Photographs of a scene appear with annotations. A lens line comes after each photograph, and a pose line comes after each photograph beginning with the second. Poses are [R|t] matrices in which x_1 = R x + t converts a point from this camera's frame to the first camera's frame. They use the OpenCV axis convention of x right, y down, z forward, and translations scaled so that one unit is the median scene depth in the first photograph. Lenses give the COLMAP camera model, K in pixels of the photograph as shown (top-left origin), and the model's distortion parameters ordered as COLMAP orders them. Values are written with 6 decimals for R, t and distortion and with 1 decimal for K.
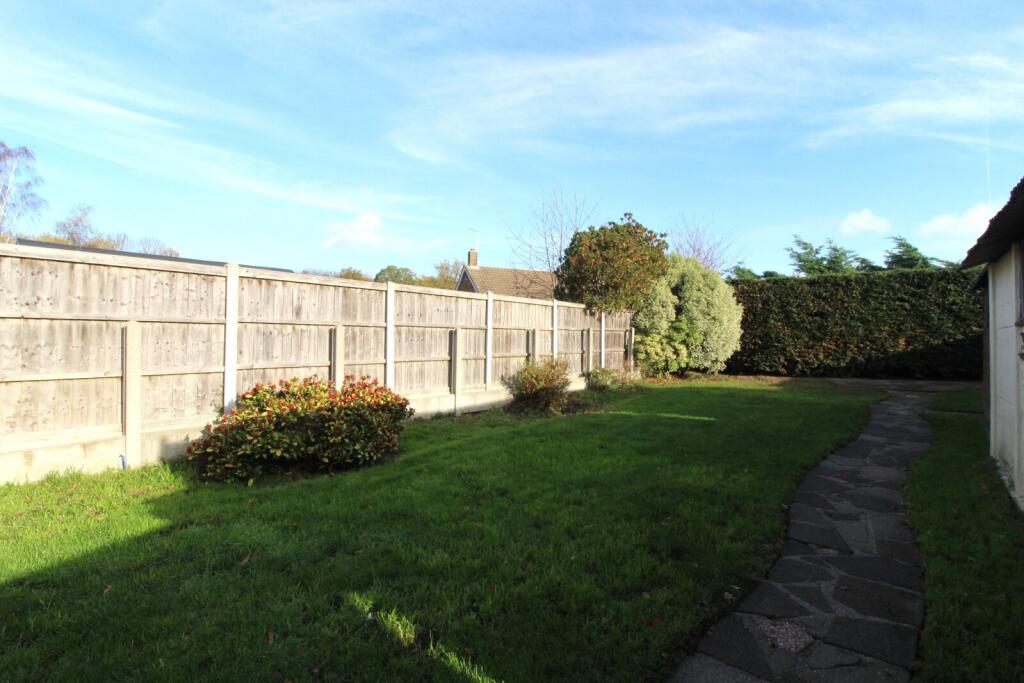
lens RADIAL K [[472.9, 0, 516.5], [0, 472.9, 326.6], [0, 0, 1]] dist [0.001529, -0.015039]
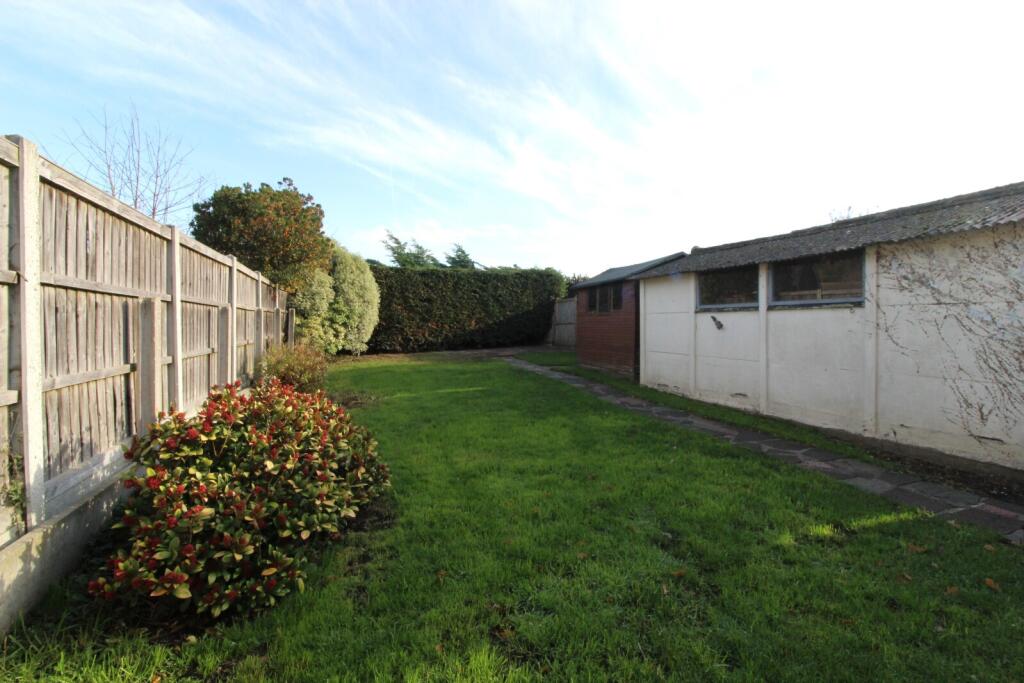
lens RADIAL K [[472.9, 0, 516.5], [0, 472.9, 326.6], [0, 0, 1]] dist [0.001529, -0.015039]
pose [[0.515786, -0.016966, 0.856549, -0.297306], [-0.013429, 0.999521, 0.027885, 0.005033], [-0.856612, -0.025885, 0.515311, 0.175134]]
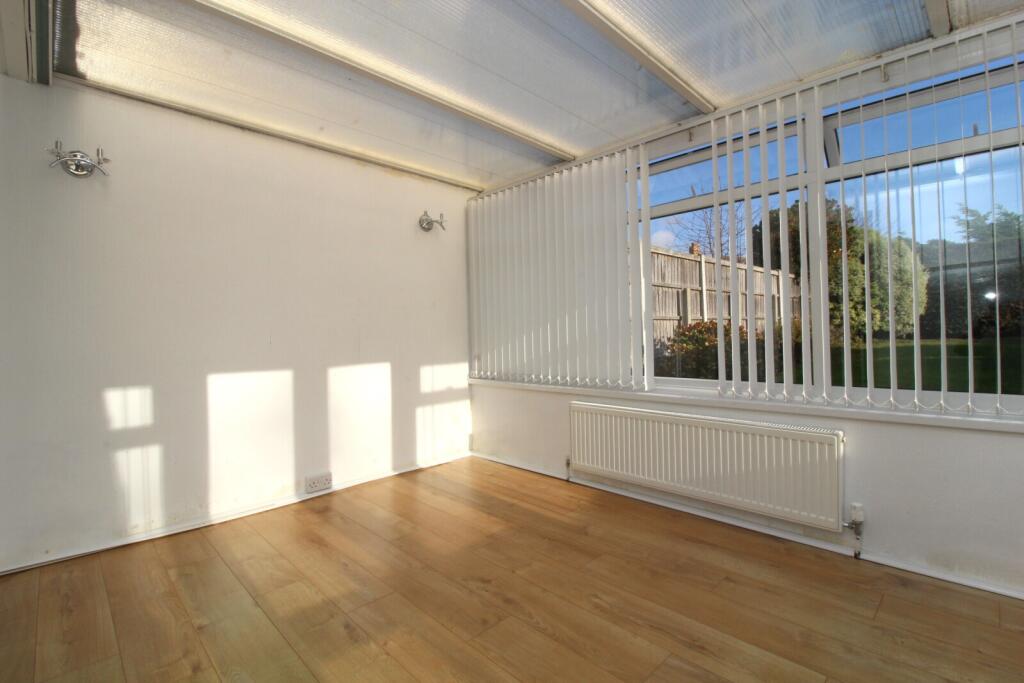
lens RADIAL K [[472.9, 0, 516.5], [0, 472.9, 326.6], [0, 0, 1]] dist [0.001529, -0.015039]
pose [[0.992370, -0.039432, -0.116819, -0.328696], [0.040451, 0.999161, 0.006363, 0.036572], [0.116470, -0.011040, 0.993133, -0.155281]]
